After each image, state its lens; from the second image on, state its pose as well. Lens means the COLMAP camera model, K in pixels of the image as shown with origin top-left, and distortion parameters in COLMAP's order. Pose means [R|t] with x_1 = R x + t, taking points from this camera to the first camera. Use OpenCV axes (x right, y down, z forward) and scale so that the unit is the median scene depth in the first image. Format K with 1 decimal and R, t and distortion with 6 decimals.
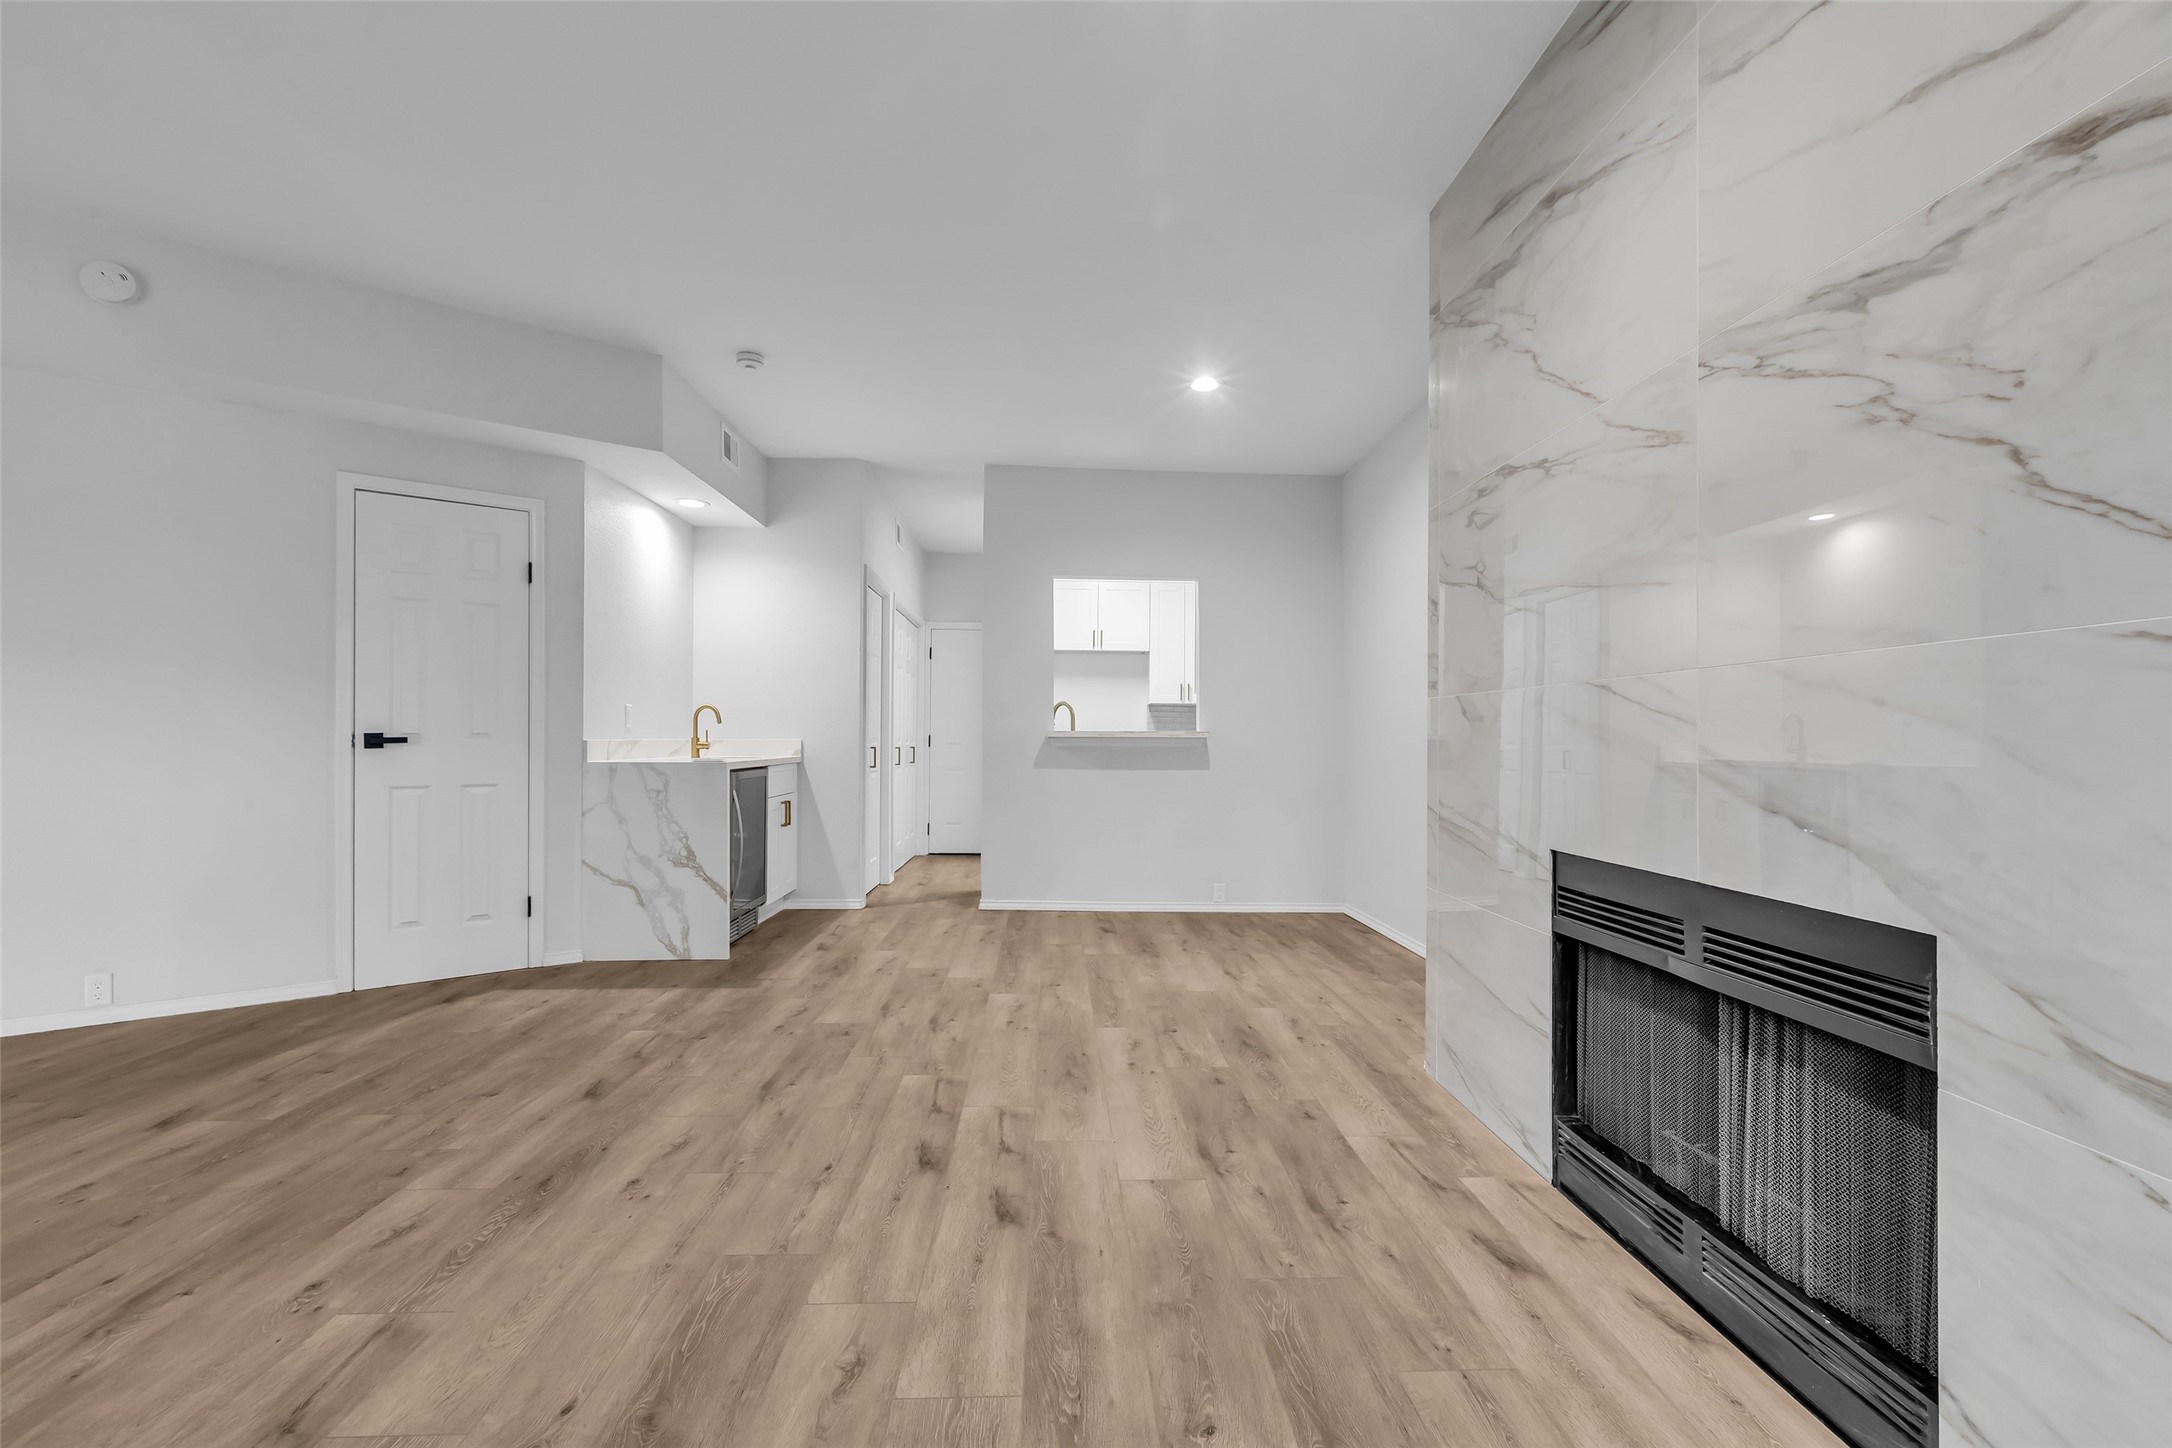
lens RADIAL K [[966.9, 0, 1097.8], [0, 966.9, 740.0], [0, 0, 1]] dist [0.003624, -0.000249]
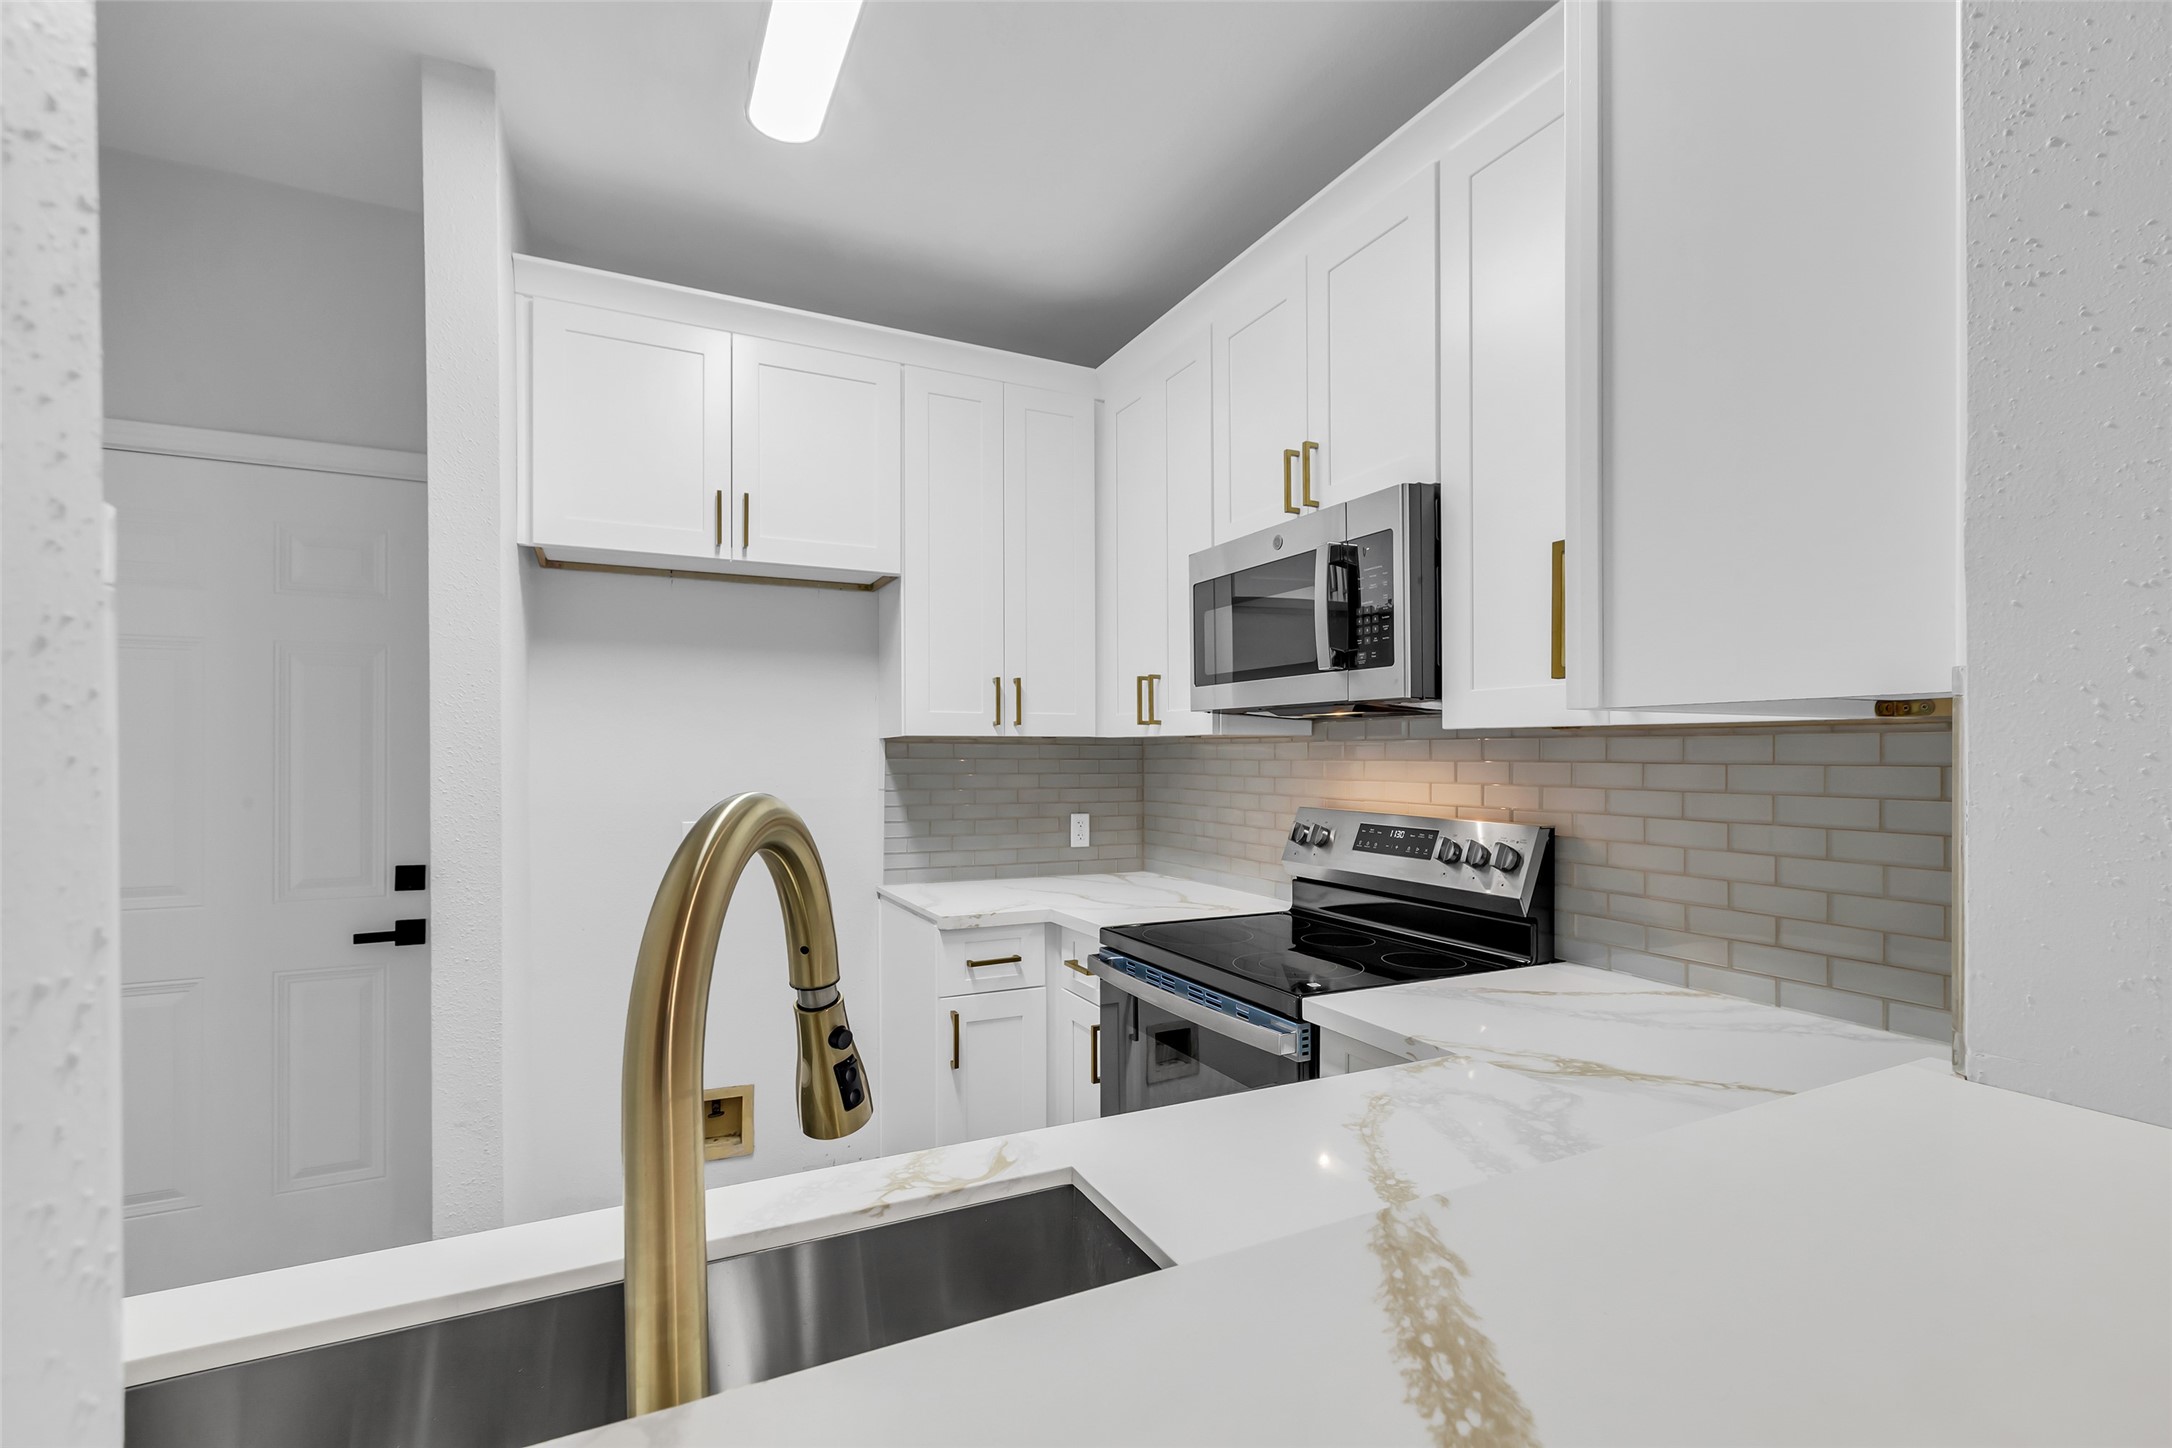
lens RADIAL K [[966.9, 0, 1097.8], [0, 966.9, 740.0], [0, 0, 1]] dist [0.003624, -0.000249]
pose [[0.915699, -0.001632, 0.401862, -0.053519], [0.006613, 0.999918, -0.011007, -0.098282], [-0.401811, 0.012737, 0.915634, 2.096180]]
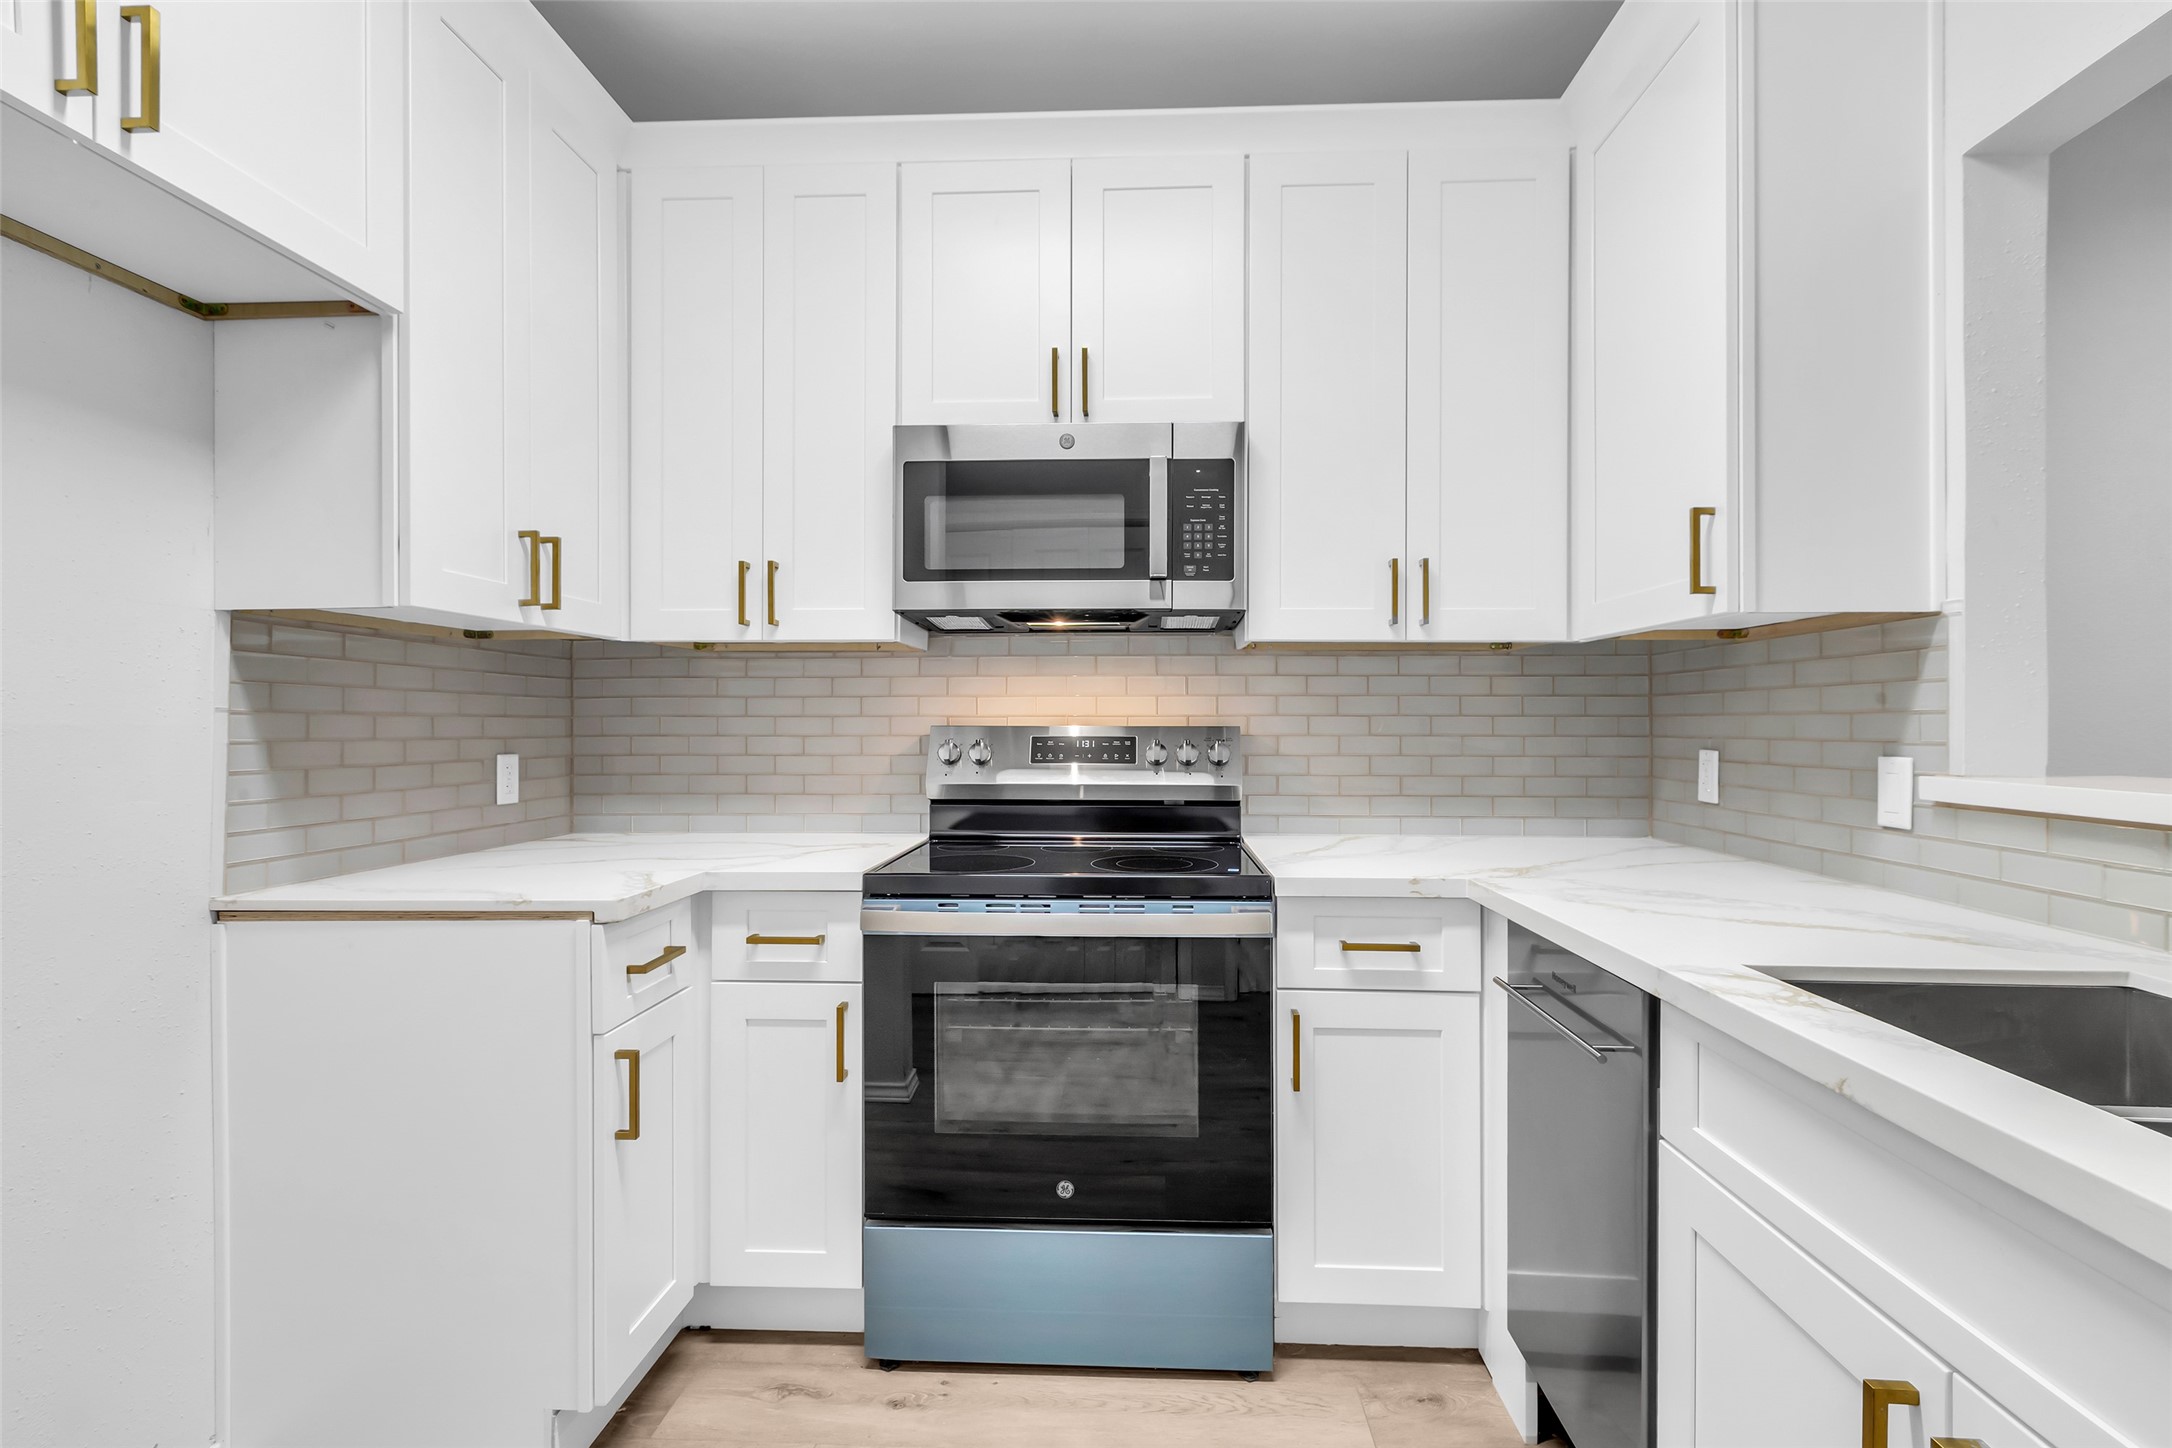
lens RADIAL K [[974.1, 0, 1099.8], [0, 974.1, 713.9], [0, 0, 1]] dist [0.001246, 0.000526]
pose [[0.100250, 0.000955, 0.994962, -0.353542], [0.000283, 0.999999, -0.000988, -0.052398], [-0.994962, 0.000380, 0.100249, 2.639300]]
